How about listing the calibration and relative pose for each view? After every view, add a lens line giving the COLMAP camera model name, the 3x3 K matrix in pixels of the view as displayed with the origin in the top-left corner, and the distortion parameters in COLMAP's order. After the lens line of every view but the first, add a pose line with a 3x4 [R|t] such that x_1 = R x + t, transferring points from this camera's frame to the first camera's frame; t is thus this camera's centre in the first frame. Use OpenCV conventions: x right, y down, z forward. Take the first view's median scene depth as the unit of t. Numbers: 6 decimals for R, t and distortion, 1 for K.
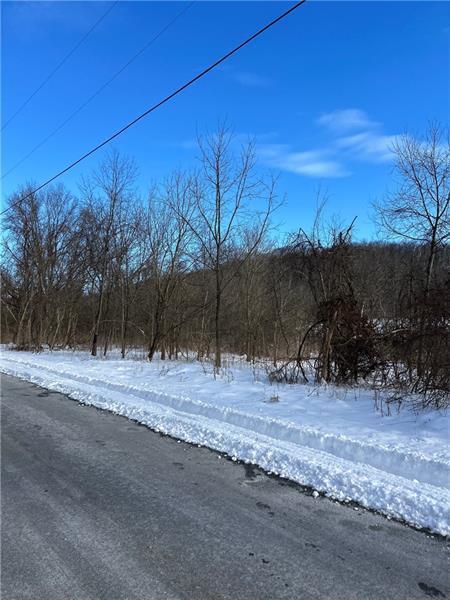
lens RADIAL K [[450.9, 0, 225.0], [0, 450.9, 300.0], [0, 0, 1]] dist [0.004357, 0.001250]
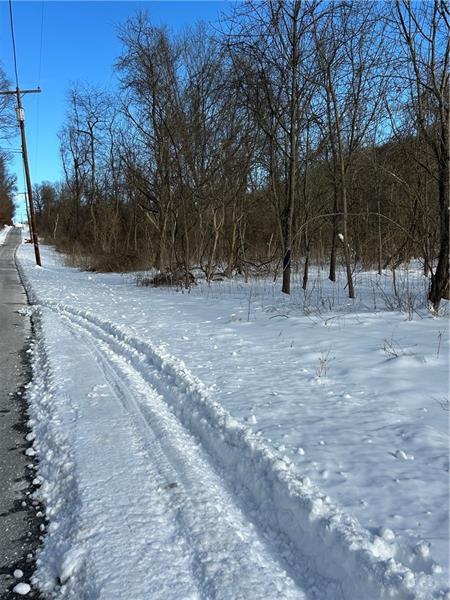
lens RADIAL K [[573.5, 0, 225.0], [0, 573.5, 300.0], [0, 0, 1]] dist [-0.000026, -0.000380]
pose [[0.939402, -0.029664, -0.341532, -0.080978], [0.087154, 0.984182, 0.154239, 0.017949], [0.331555, -0.174658, 0.927128, 0.224672]]
